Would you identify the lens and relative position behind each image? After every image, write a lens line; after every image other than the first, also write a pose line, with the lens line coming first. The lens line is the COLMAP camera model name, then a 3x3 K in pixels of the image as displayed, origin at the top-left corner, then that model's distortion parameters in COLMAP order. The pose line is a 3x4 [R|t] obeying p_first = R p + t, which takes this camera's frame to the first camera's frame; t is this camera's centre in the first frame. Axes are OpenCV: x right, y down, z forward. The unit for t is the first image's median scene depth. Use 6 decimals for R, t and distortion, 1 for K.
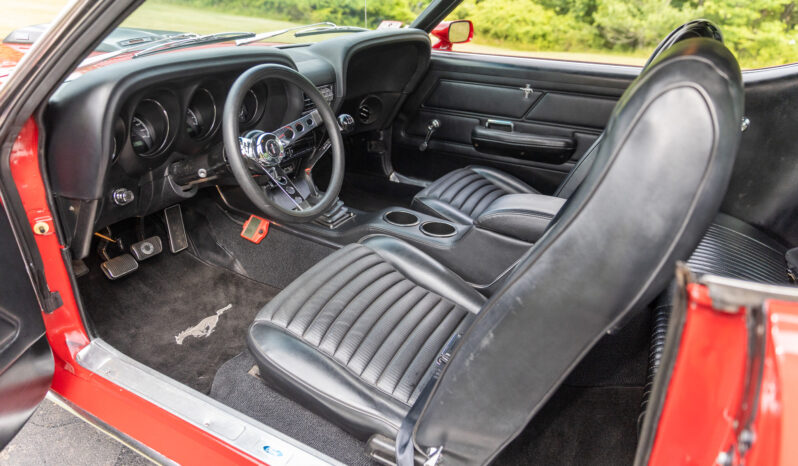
lens RADIAL K [[564.8, 0, 398.5], [0, 564.8, 235.3], [0, 0, 1]] dist [-0.052189, -0.000143]
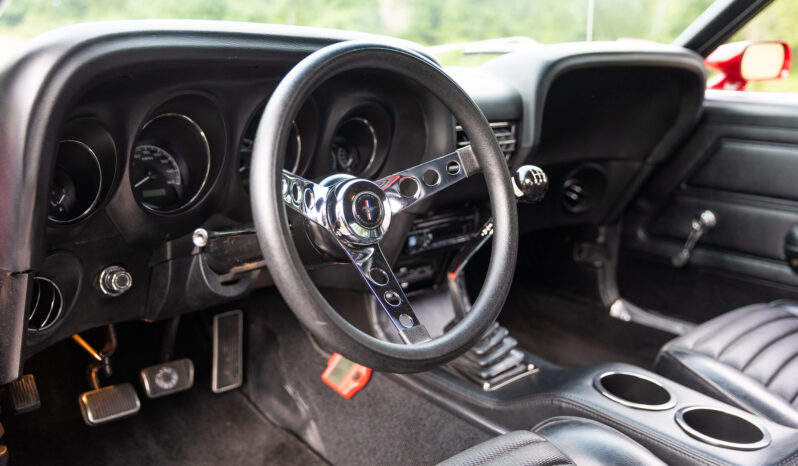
lens RADIAL K [[628.2, 0, 396.8], [0, 628.2, 235.5], [0, 0, 1]] dist [0.012175, 0.005293]
pose [[0.938818, 0.064932, -0.338238, -0.011257], [-0.139021, 0.969952, -0.199667, -0.022576], [0.315110, 0.234473, 0.919635, 0.420136]]
